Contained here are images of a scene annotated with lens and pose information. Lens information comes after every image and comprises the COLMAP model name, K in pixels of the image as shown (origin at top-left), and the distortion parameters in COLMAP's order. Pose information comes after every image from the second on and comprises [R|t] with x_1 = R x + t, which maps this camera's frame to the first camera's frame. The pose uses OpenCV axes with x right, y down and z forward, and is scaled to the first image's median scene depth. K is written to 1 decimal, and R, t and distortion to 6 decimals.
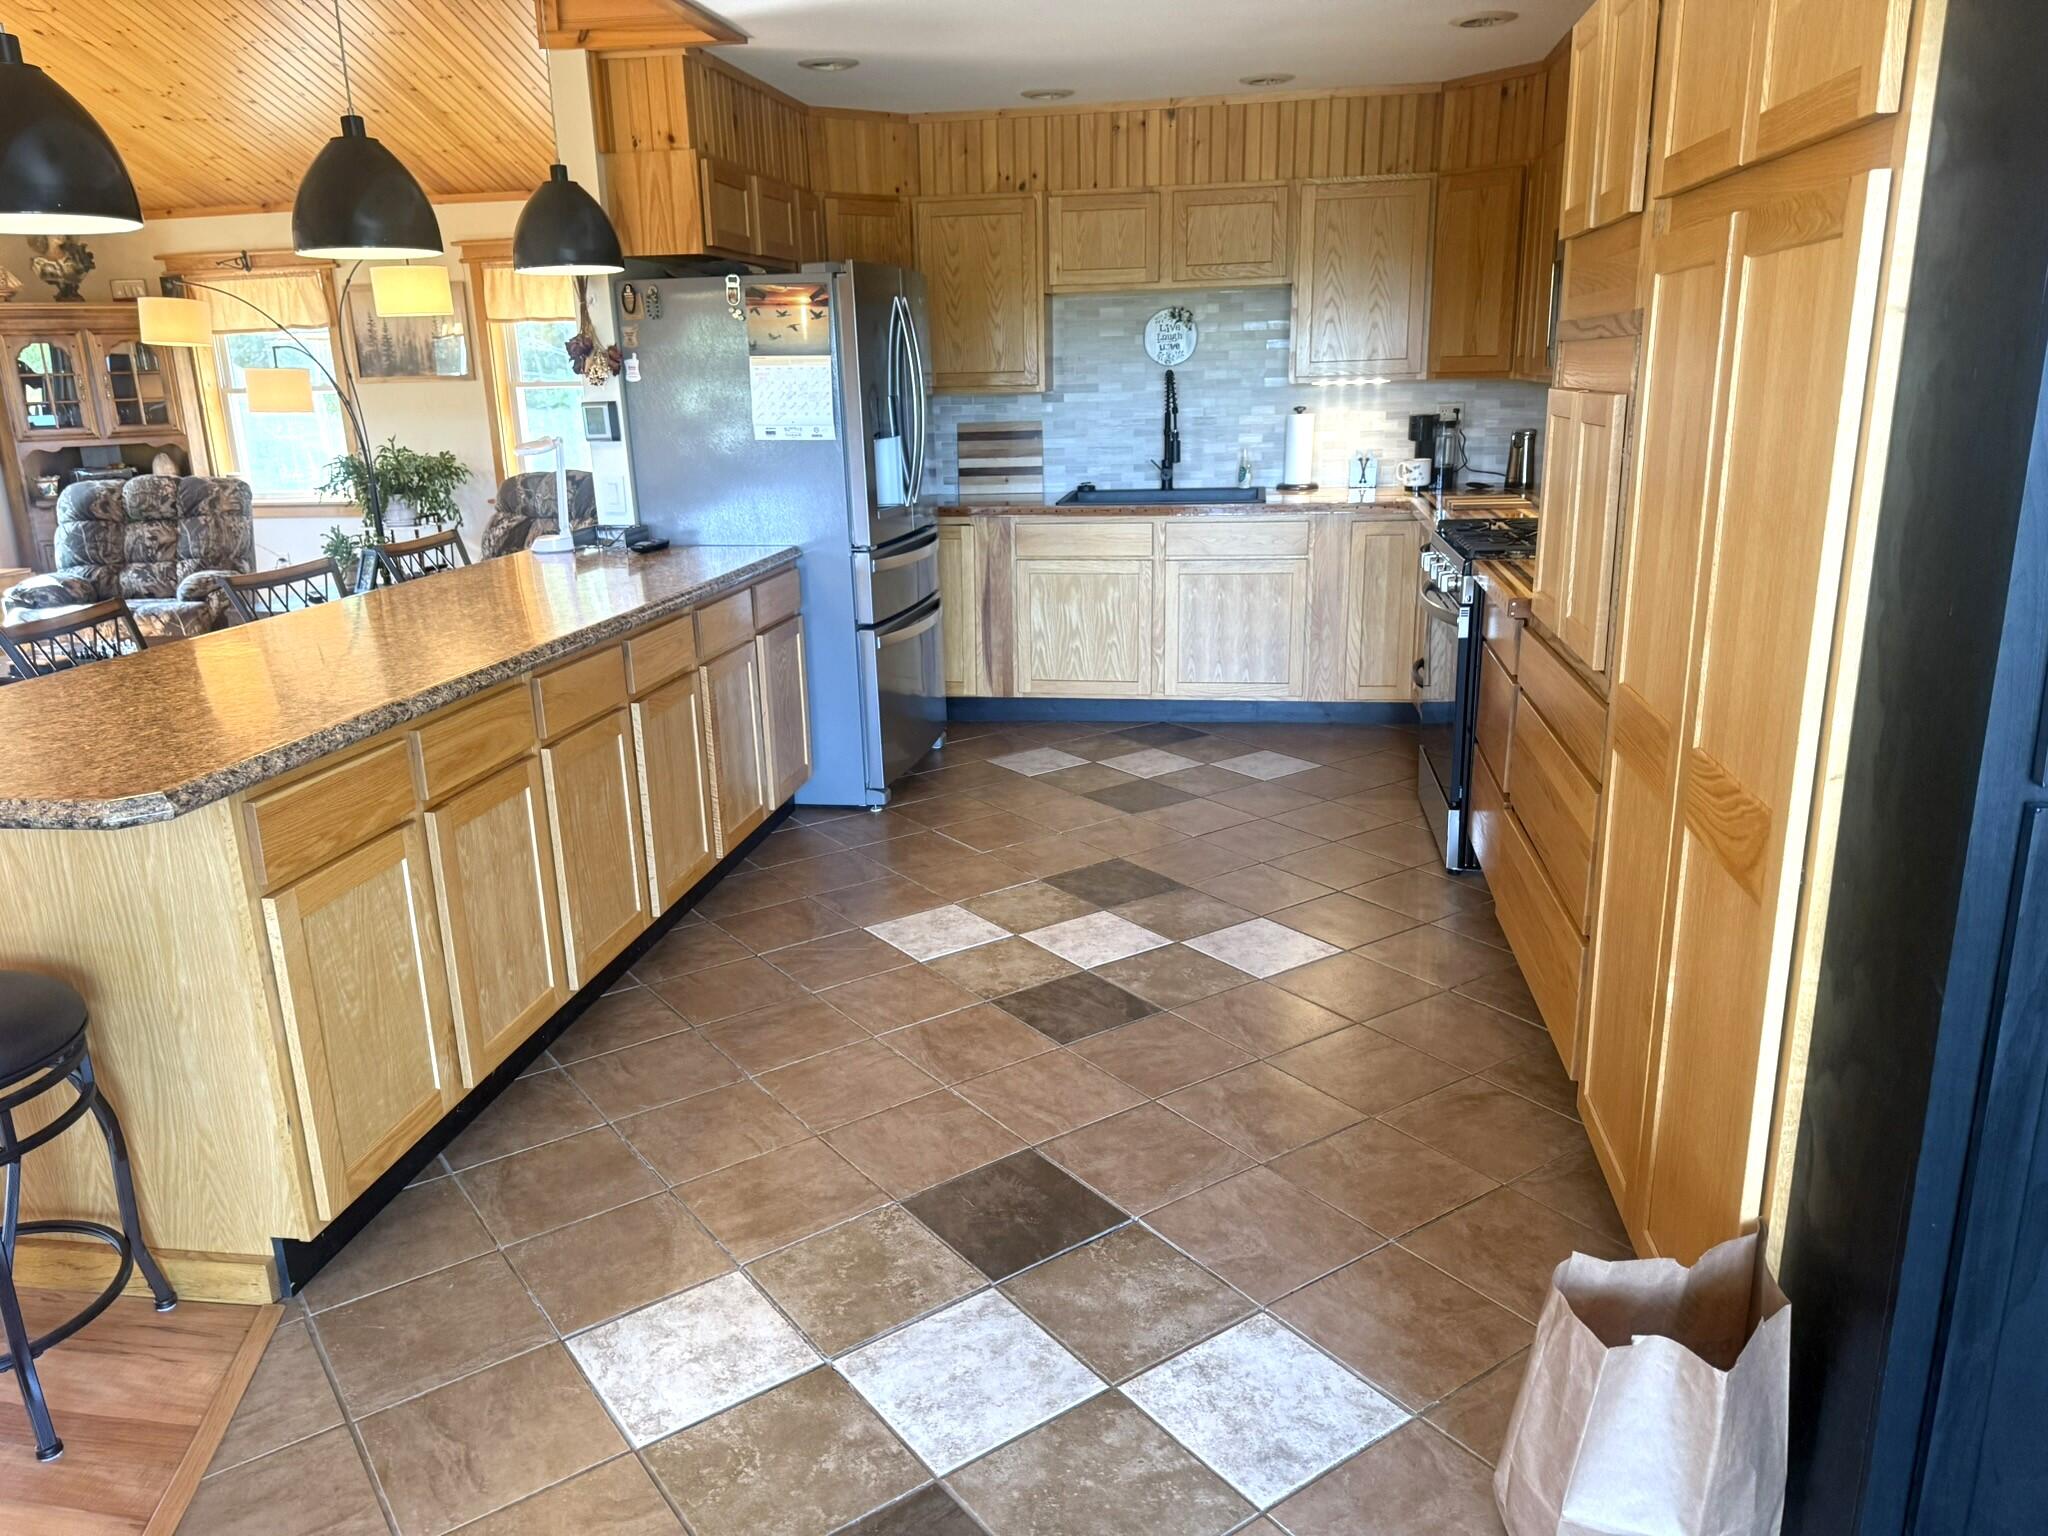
lens RADIAL K [[1418.2, 0, 1024.0], [0, 1418.2, 768.0], [0, 0, 1]] dist [0.096370, -0.164695]
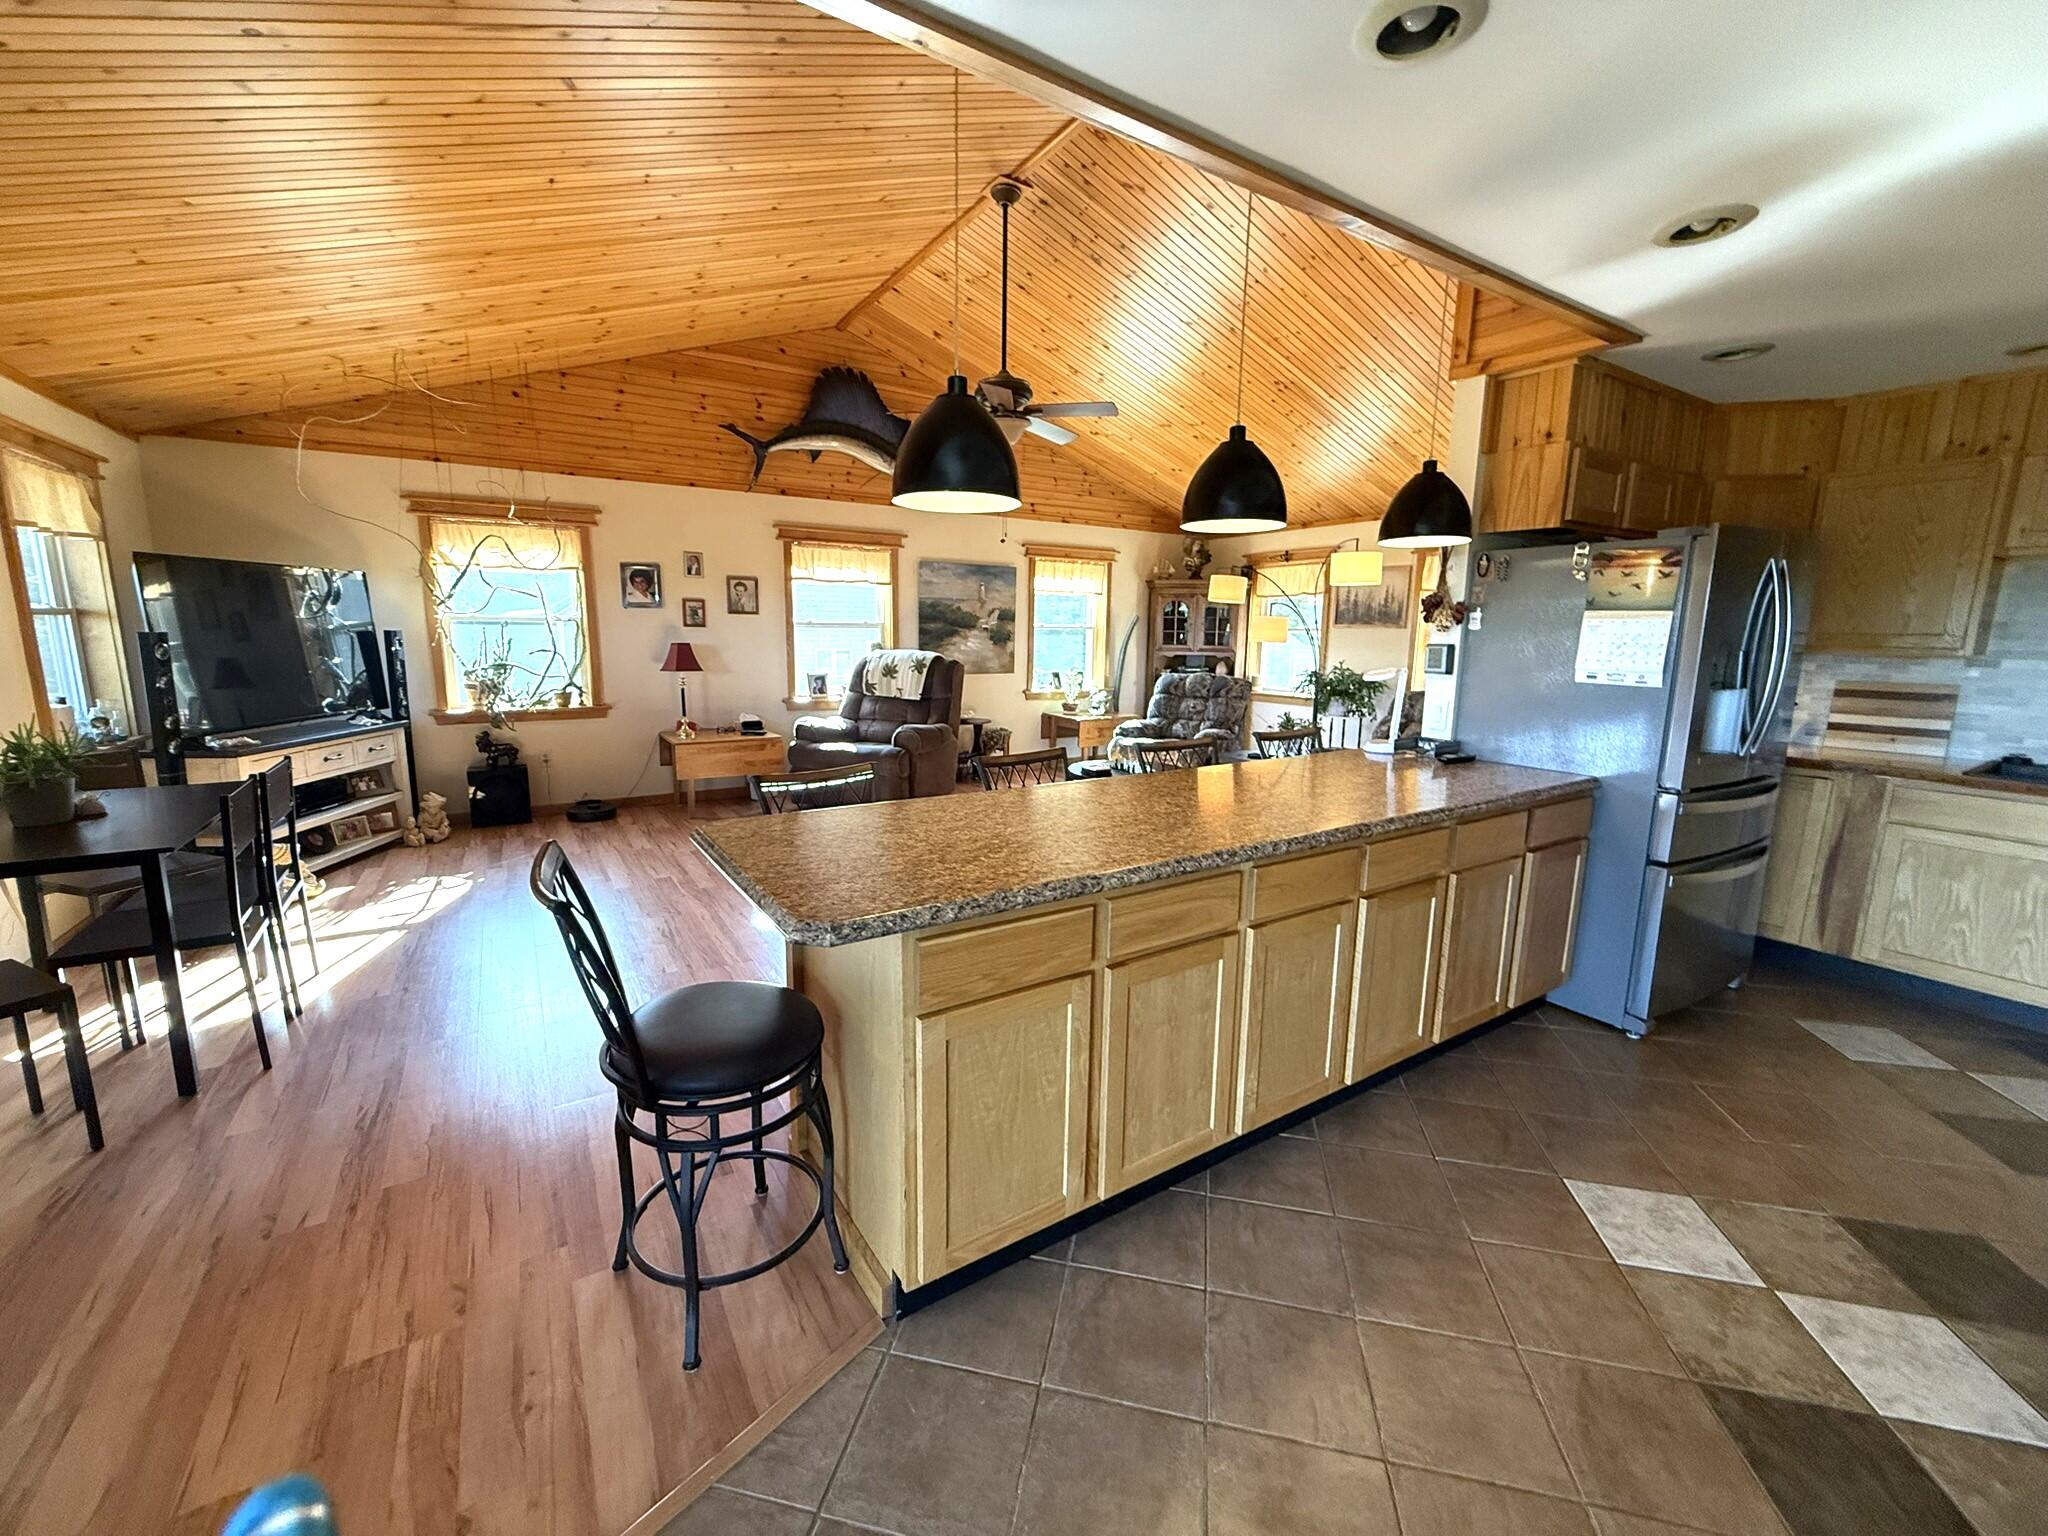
lens RADIAL K [[804.3, 0, 1032.0], [0, 804.3, 762.5], [0, 0, 1]] dist [0.001836, 0.000192]
pose [[0.664554, 0.156492, -0.730669, 0.002999], [-0.228968, 0.973434, 0.000237, -0.067639], [0.711295, 0.167142, 0.682731, 0.262309]]
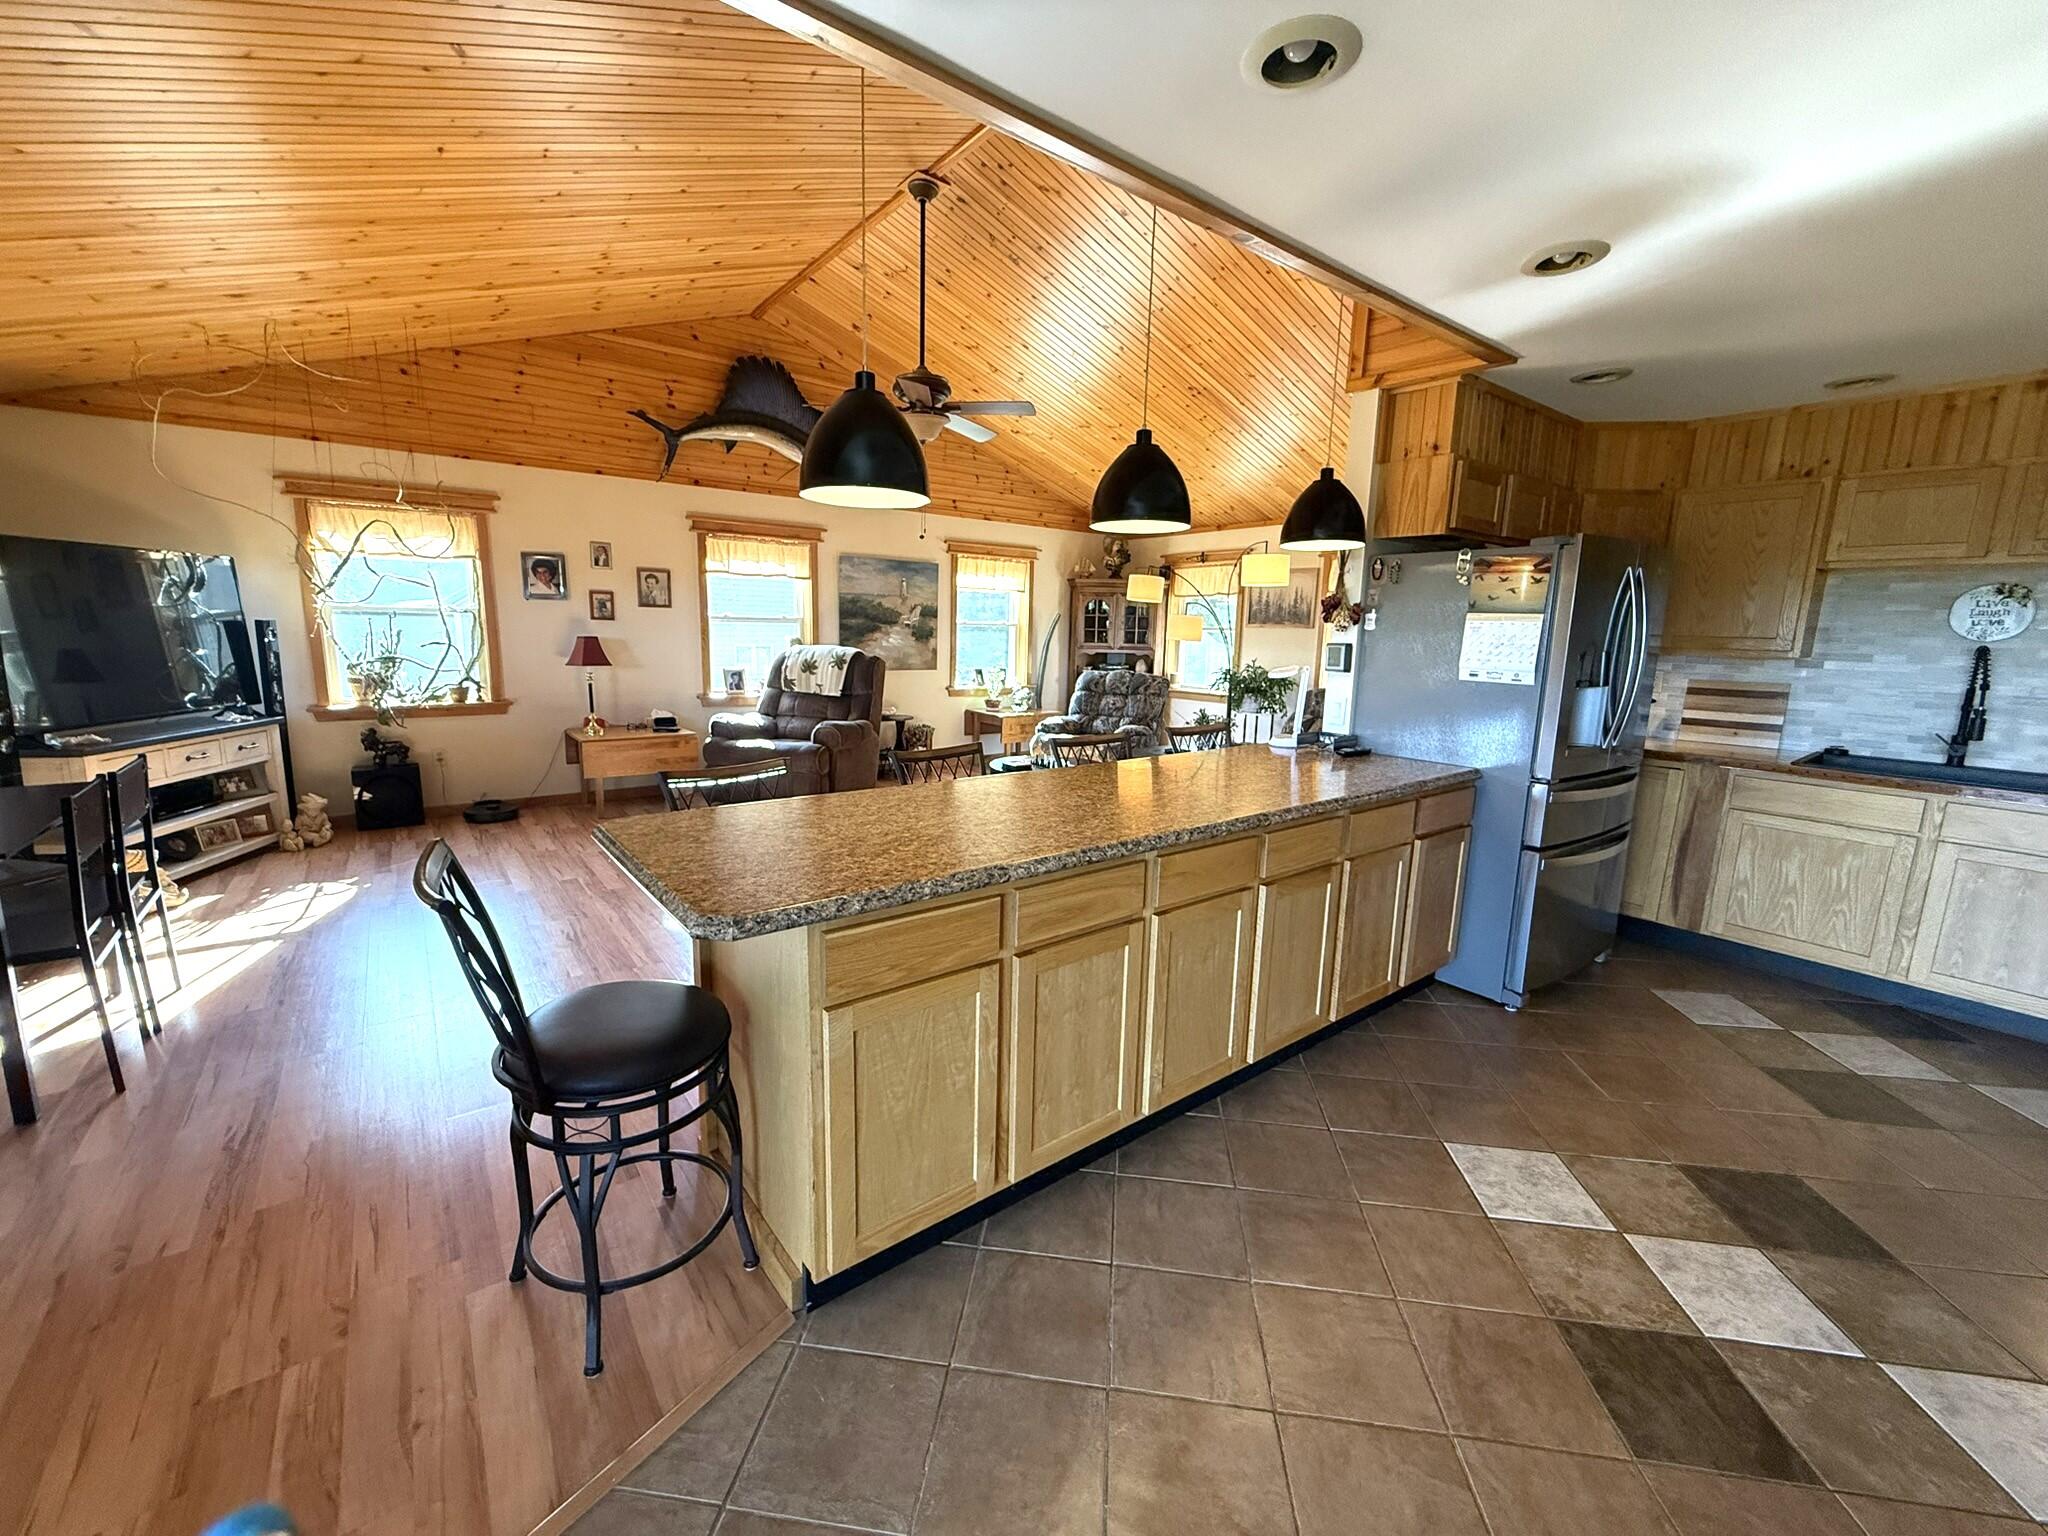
lens RADIAL K [[802.9, 0, 1029.8], [0, 802.9, 761.8], [0, 0, 1]] dist [0.000714, 0.000285]
pose [[0.726479, 0.154955, -0.669490, 0.014480], [-0.223355, 0.974593, -0.016795, -0.067965], [0.649877, 0.161735, 0.742631, 0.264113]]
